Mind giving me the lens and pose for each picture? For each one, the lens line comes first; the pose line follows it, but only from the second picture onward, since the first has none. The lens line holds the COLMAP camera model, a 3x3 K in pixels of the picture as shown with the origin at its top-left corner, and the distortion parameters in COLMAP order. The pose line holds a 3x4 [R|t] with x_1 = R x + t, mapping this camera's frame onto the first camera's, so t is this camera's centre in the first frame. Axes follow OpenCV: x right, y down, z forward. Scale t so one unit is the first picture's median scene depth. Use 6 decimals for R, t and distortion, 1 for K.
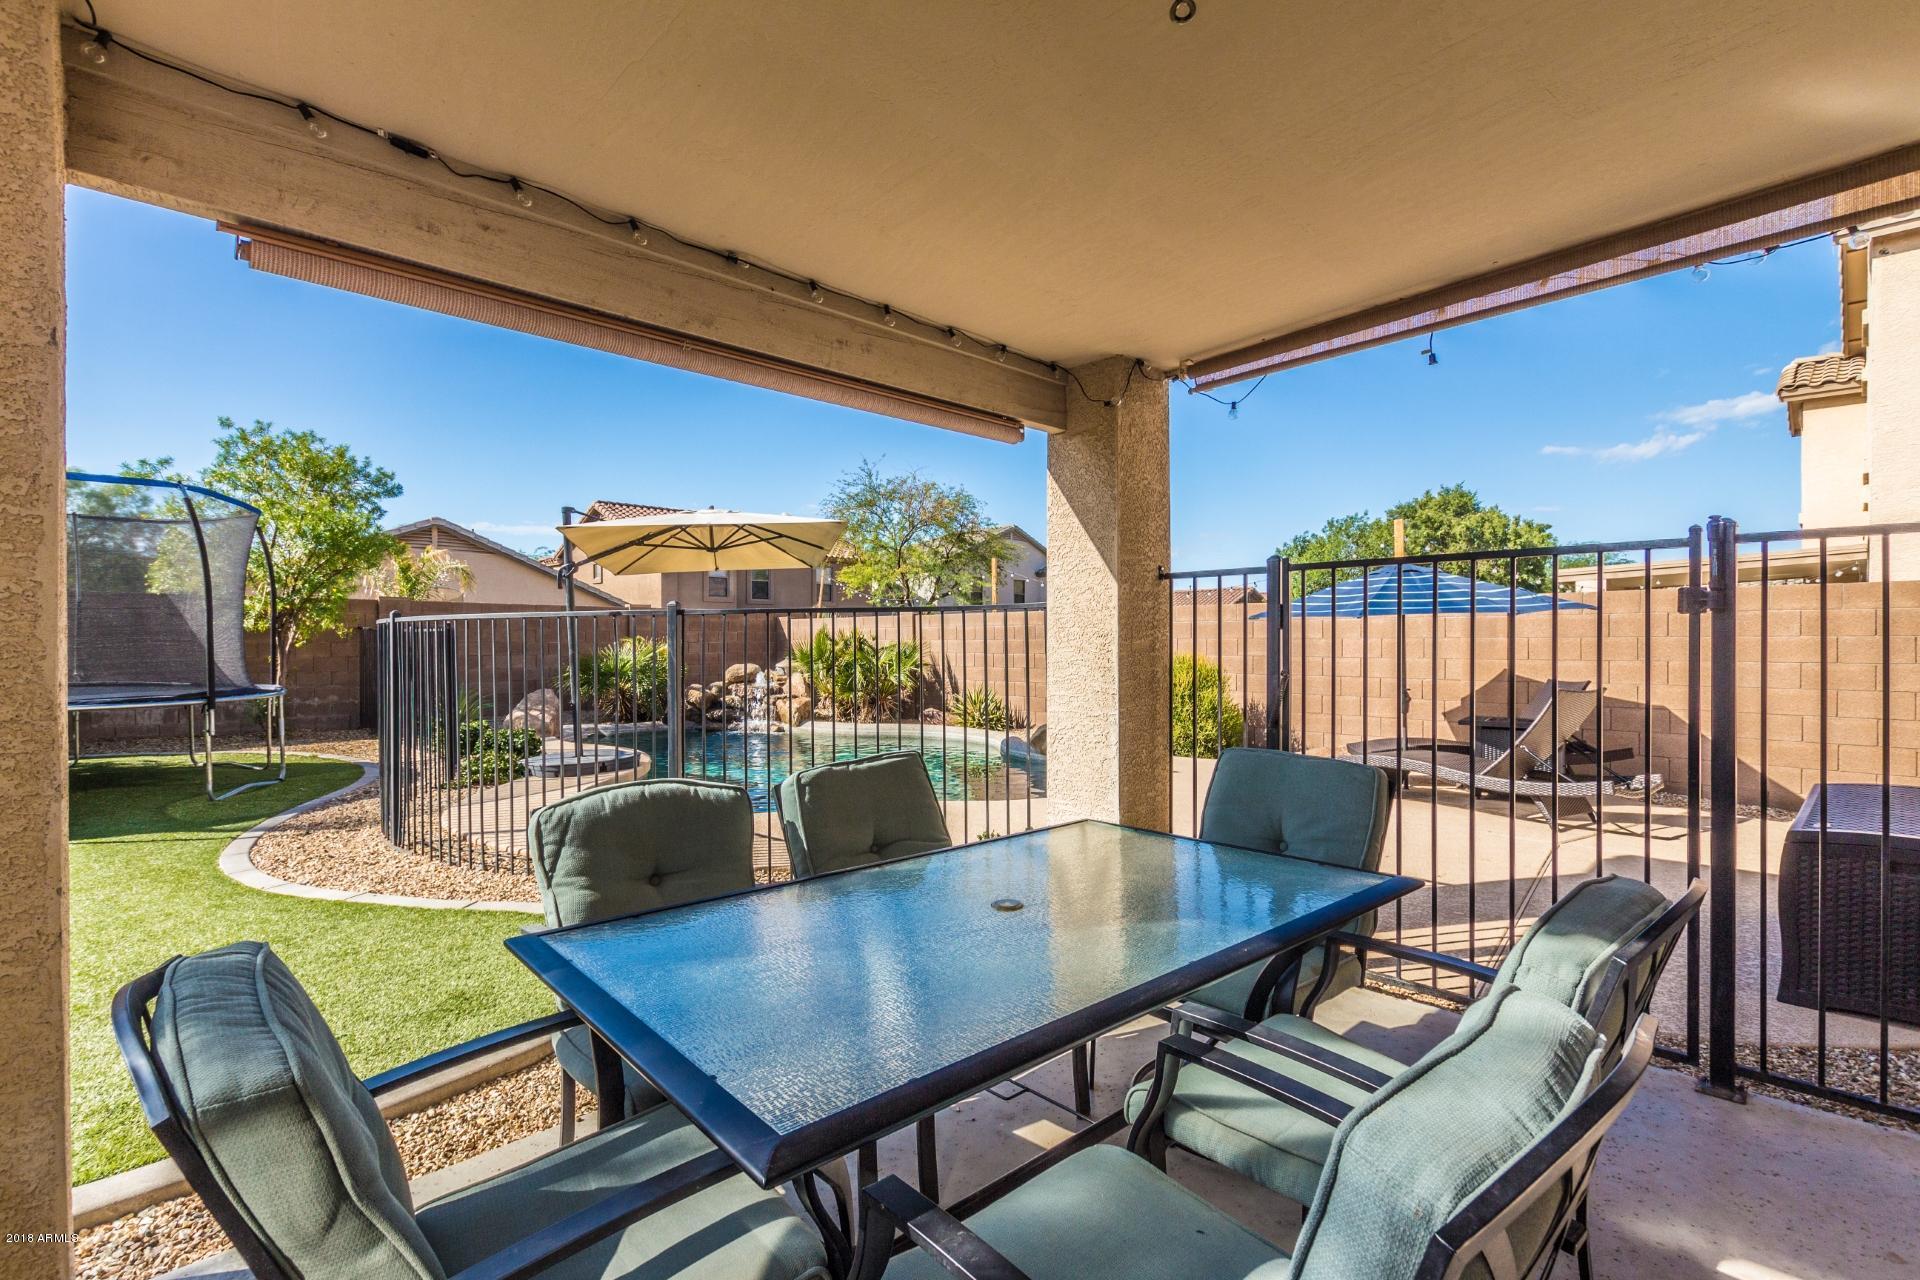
lens RADIAL K [[880.8, 0, 962.7], [0, 880.8, 637.7], [0, 0, 1]] dist [-0.002135, -0.000105]
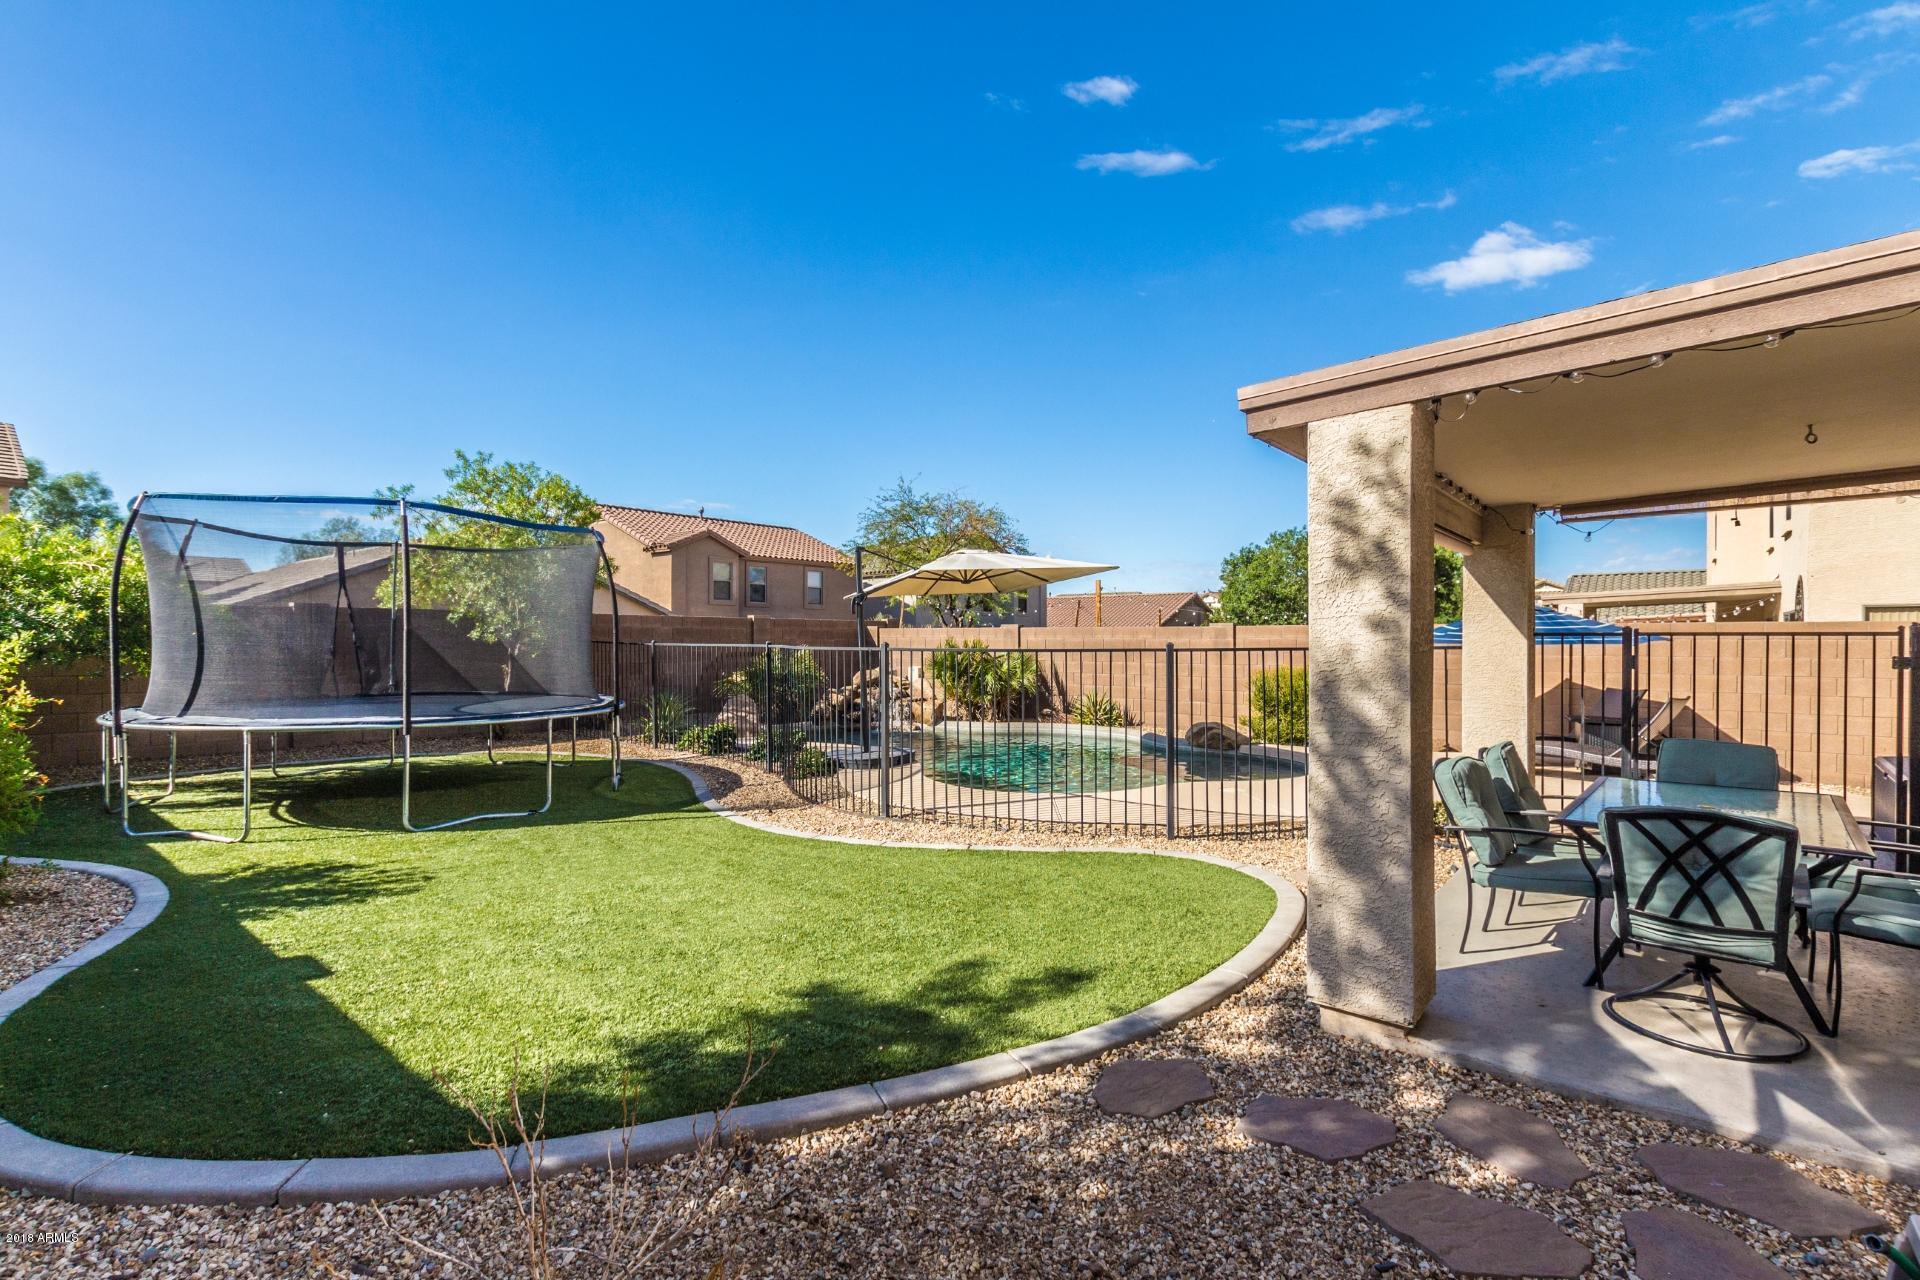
lens RADIAL K [[880.8, 0, 958.3], [0, 880.8, 636.1], [0, 0, 1]] dist [-0.002135, -0.000105]
pose [[0.993104, 0.004235, 0.117162, -0.294158], [-0.004617, 0.999985, 0.002989, -0.019186], [-0.117147, -0.003509, 0.993108, -0.141123]]
